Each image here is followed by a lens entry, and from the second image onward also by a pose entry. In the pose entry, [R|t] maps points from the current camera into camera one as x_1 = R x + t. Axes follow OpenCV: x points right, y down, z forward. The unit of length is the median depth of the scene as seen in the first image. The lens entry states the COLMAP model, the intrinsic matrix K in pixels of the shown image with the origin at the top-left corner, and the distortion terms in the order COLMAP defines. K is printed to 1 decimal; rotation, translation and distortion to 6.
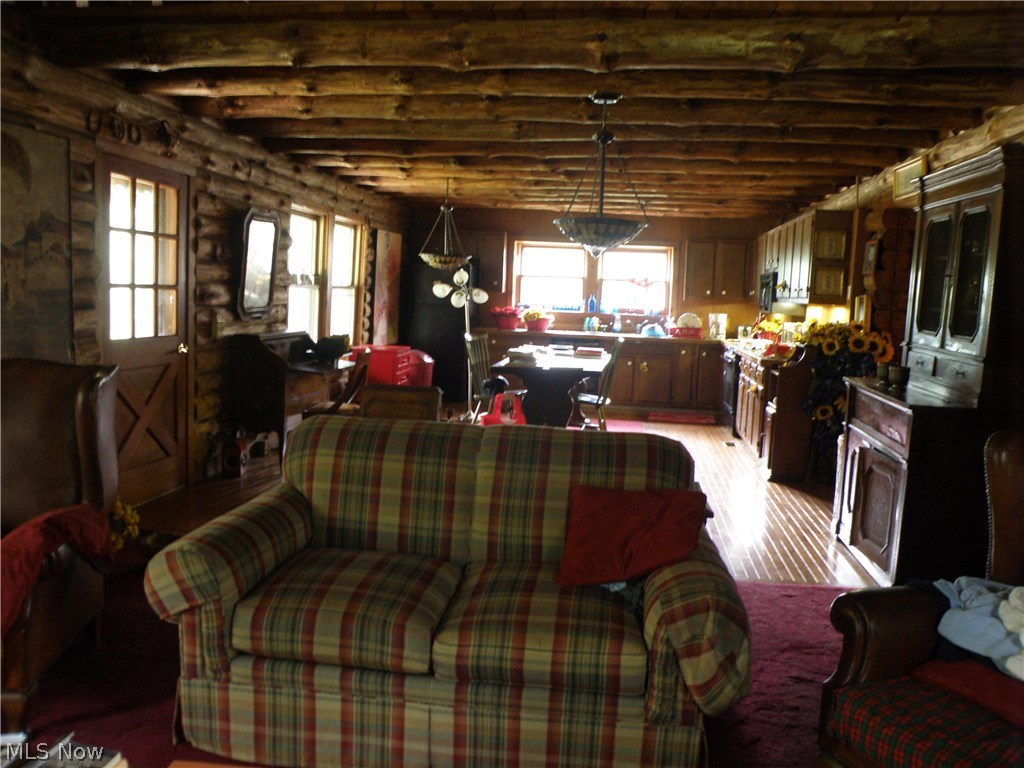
lens RADIAL K [[829.5, 0, 513.7], [0, 829.5, 392.8], [0, 0, 1]] dist [-0.160424, 0.142807]
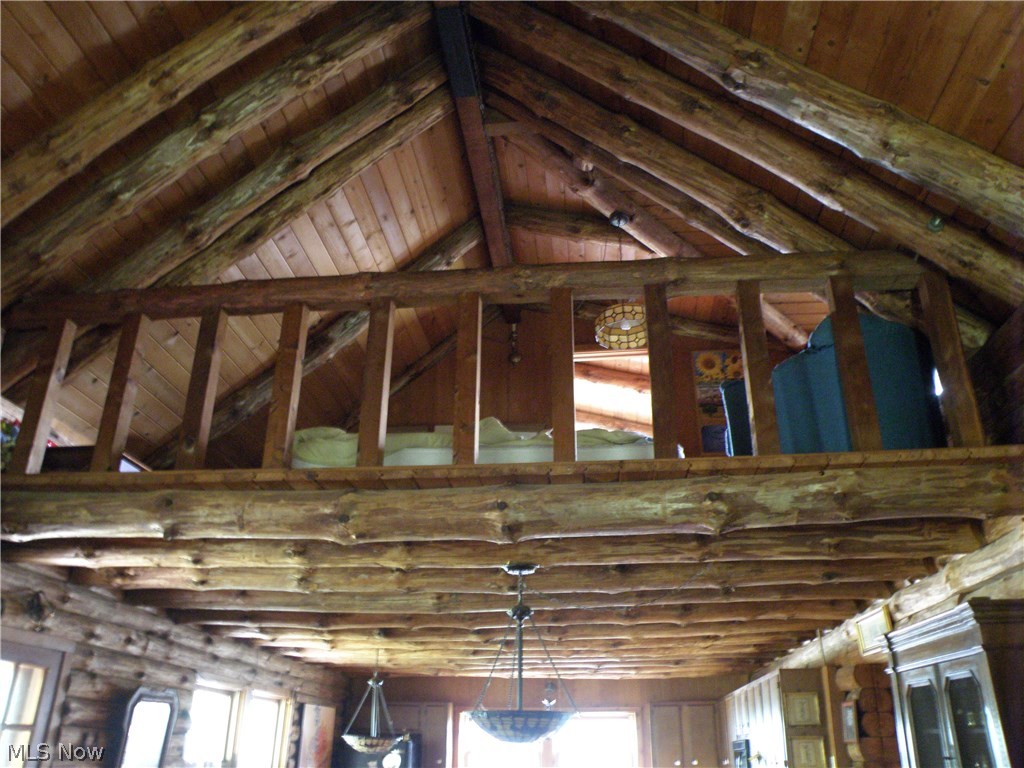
lens RADIAL K [[829.5, 0, 513.7], [0, 829.5, 392.8], [0, 0, 1]] dist [-0.160424, 0.142807]
pose [[0.998986, -0.016367, 0.041938, 0.058036], [0.035583, 0.857733, -0.512863, -0.052540], [-0.027577, 0.513835, 0.857445, 0.101367]]
